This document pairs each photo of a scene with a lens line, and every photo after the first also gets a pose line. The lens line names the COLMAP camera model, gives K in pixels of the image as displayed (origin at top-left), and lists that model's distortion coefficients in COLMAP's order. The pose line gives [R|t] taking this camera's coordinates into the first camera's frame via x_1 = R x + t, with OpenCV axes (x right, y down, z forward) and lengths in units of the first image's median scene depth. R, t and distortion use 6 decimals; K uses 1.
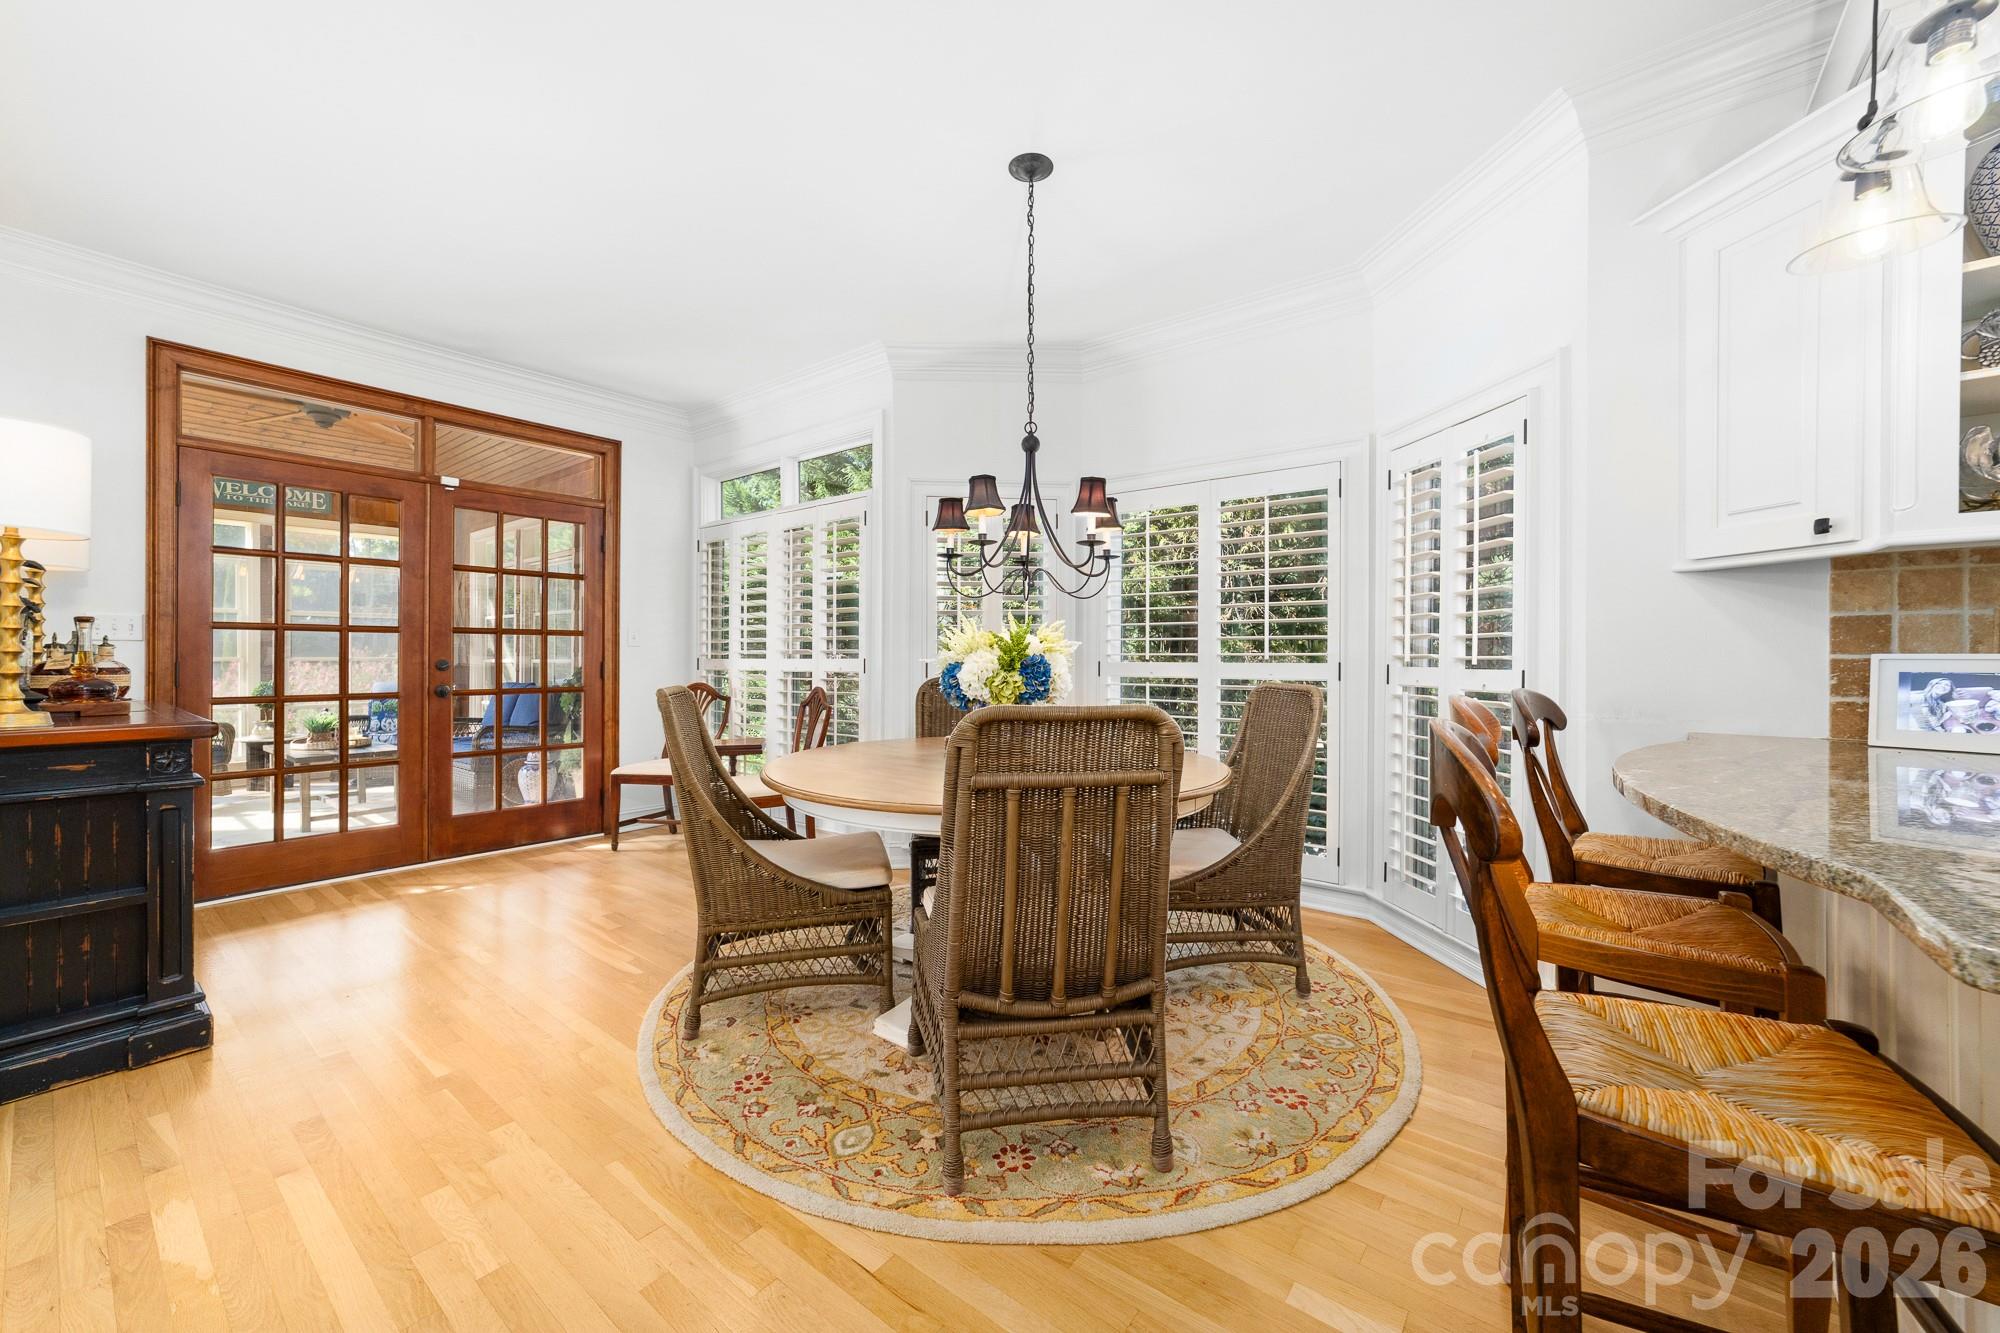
lens RADIAL K [[761.5, 0, 995.1], [0, 761.5, 663.7], [0, 0, 1]] dist [-0.034891, 0.007871]
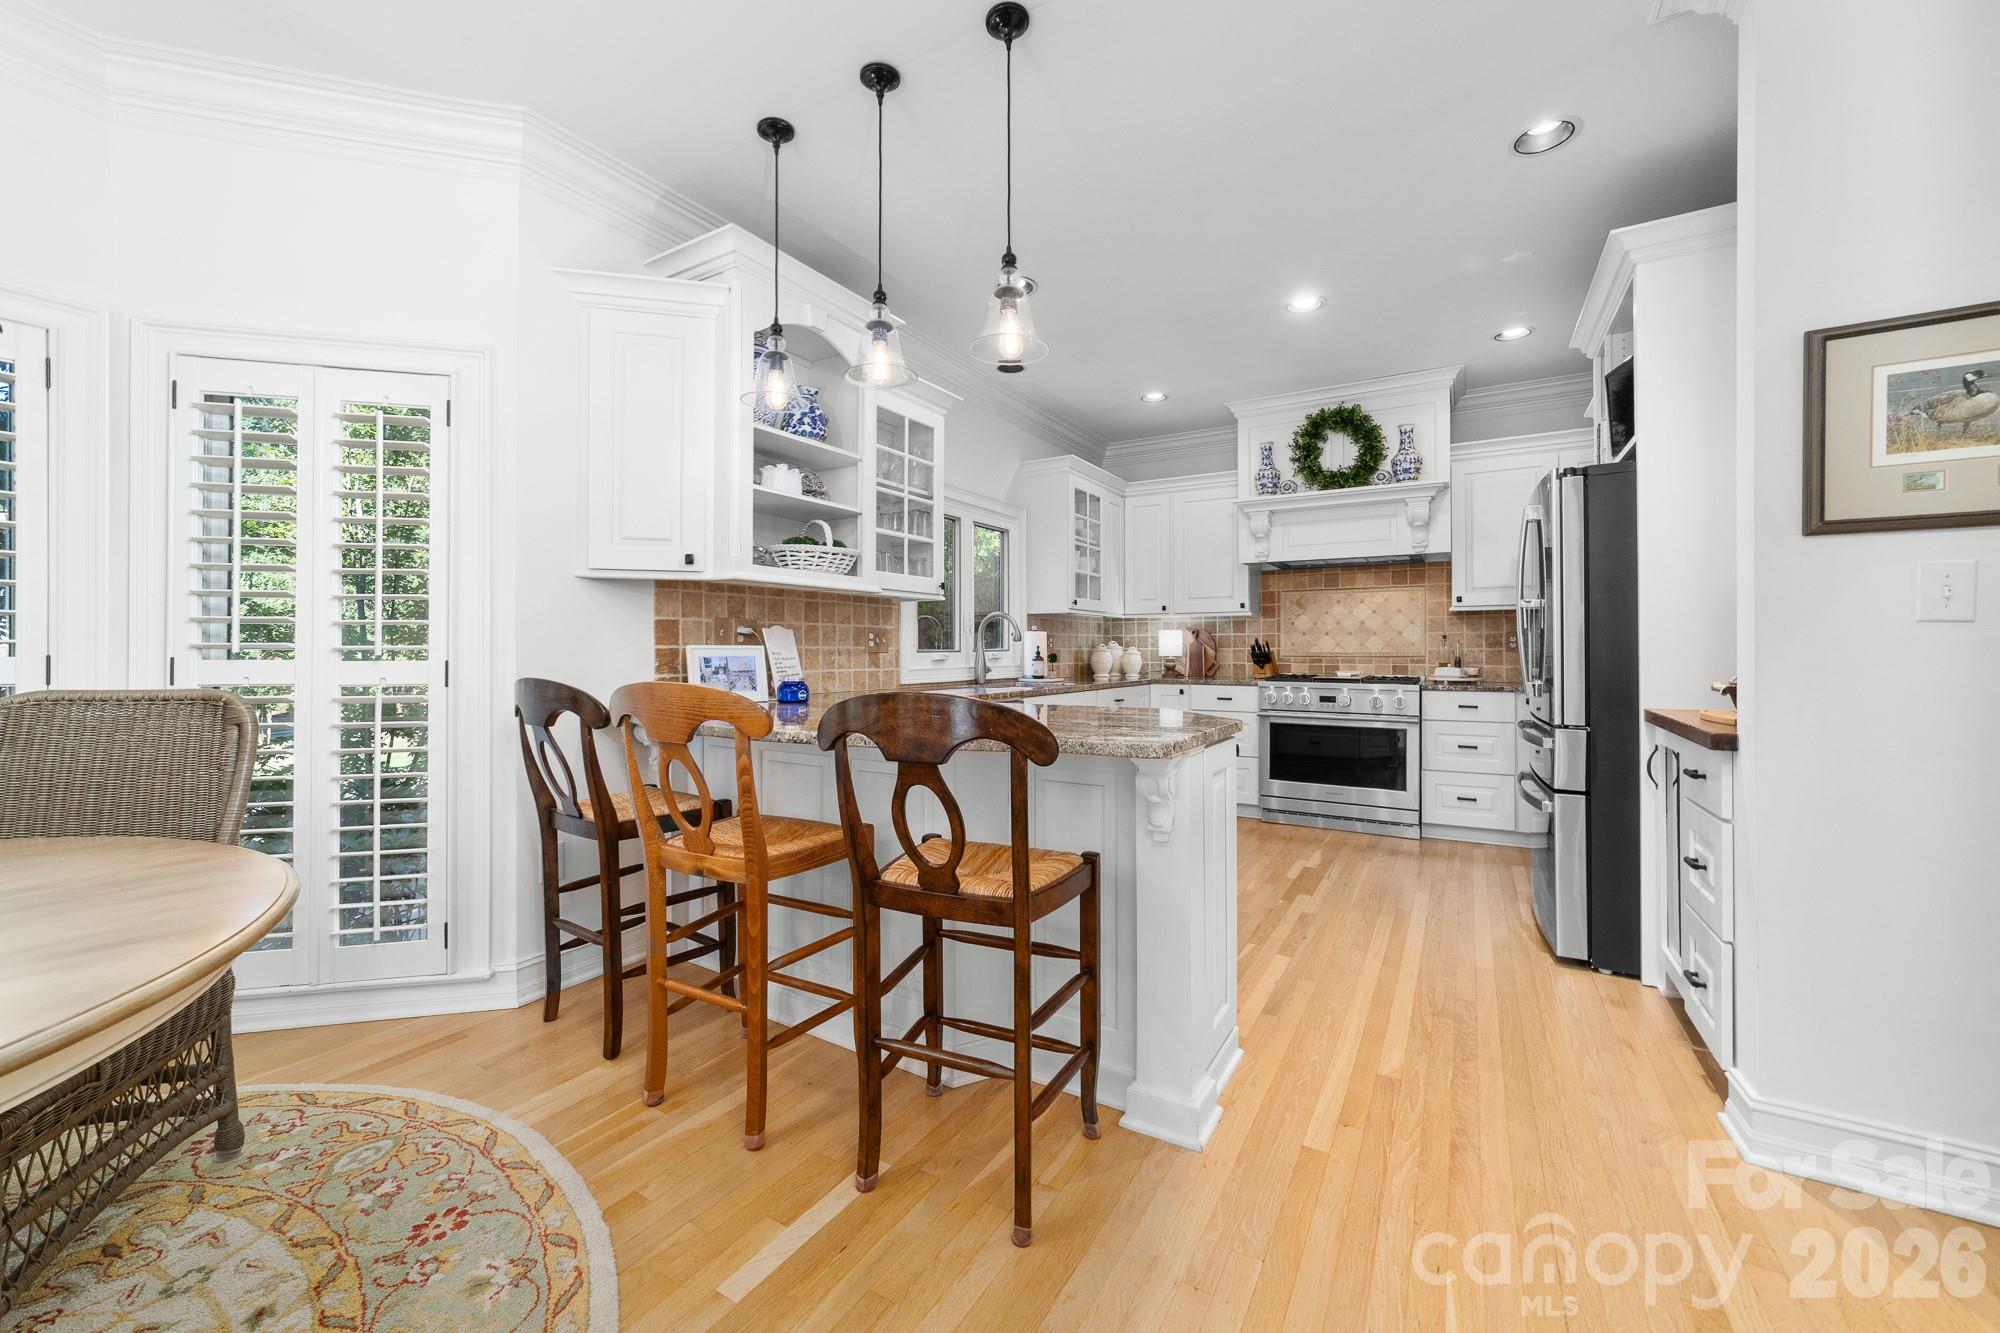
lens RADIAL K [[774.2, 0, 991.9], [0, 774.2, 644.1], [0, 0, 1]] dist [-0.013250, 0.007887]
pose [[-0.119174, -0.000623, 0.992873, -0.438791], [0.001603, 0.999998, 0.000820, -0.014139], [-0.992872, 0.001690, -0.119173, 0.511351]]
